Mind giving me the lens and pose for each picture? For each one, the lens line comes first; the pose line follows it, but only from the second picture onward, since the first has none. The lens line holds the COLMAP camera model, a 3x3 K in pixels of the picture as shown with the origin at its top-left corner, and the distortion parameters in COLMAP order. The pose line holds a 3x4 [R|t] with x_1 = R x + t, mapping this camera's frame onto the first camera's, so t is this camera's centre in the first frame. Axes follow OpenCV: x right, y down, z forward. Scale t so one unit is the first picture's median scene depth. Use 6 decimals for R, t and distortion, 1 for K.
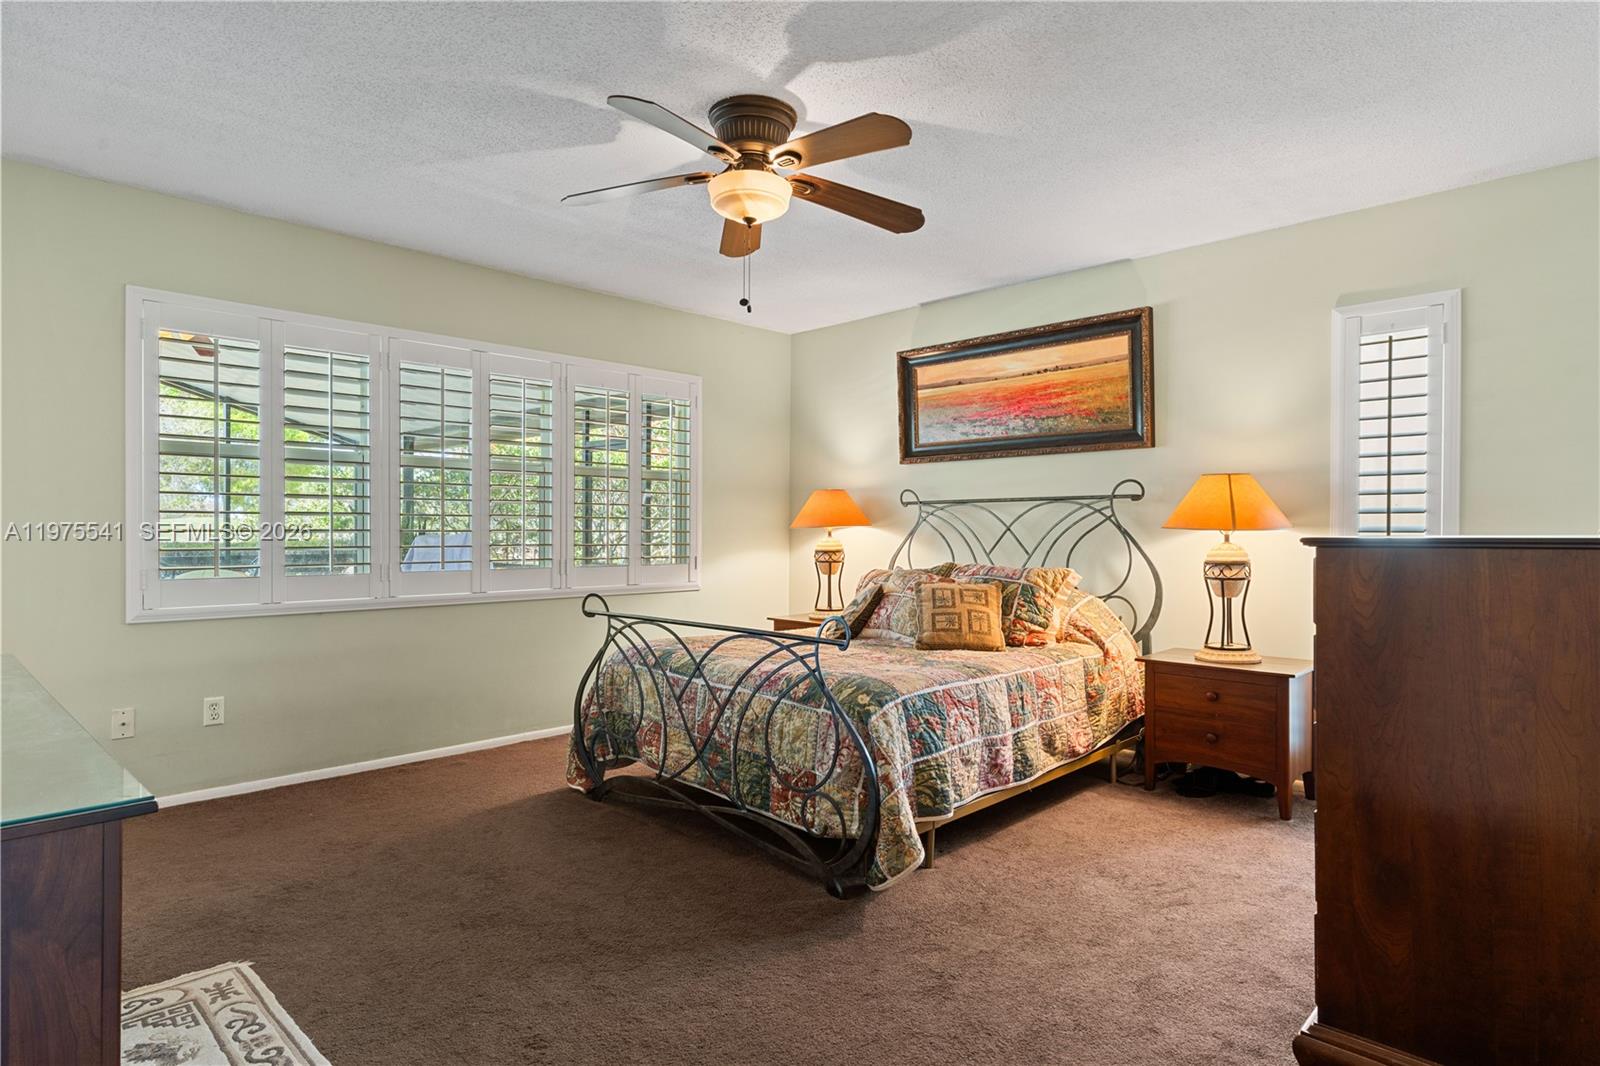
lens RADIAL K [[879.3, 0, 795.6], [0, 879.3, 536.7], [0, 0, 1]] dist [0.000016, 0.001574]
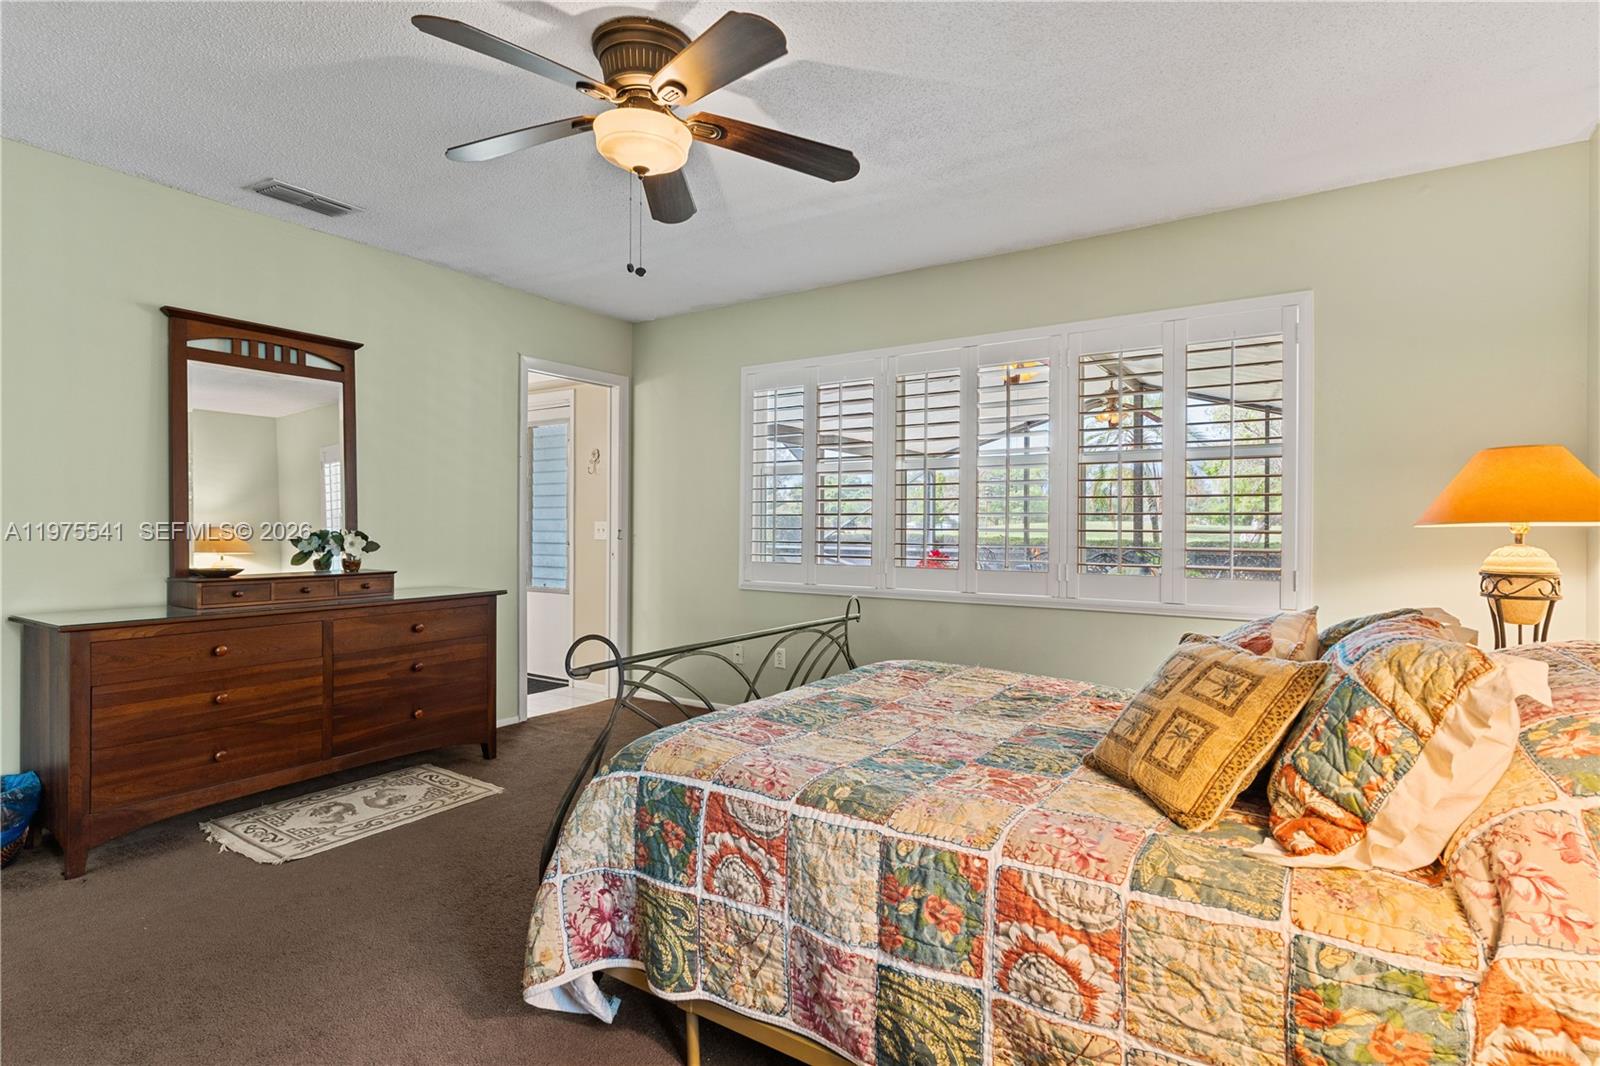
lens RADIAL K [[808.0, 0, 800.0], [0, 808.0, 533.0], [0, 0, 1]] dist [0.006772, 0.000663]
pose [[0.182961, 0.004543, -0.983110, 0.671808], [-0.011004, 0.999936, 0.002573, -0.004403], [0.983059, 0.010348, 0.182999, 0.892820]]
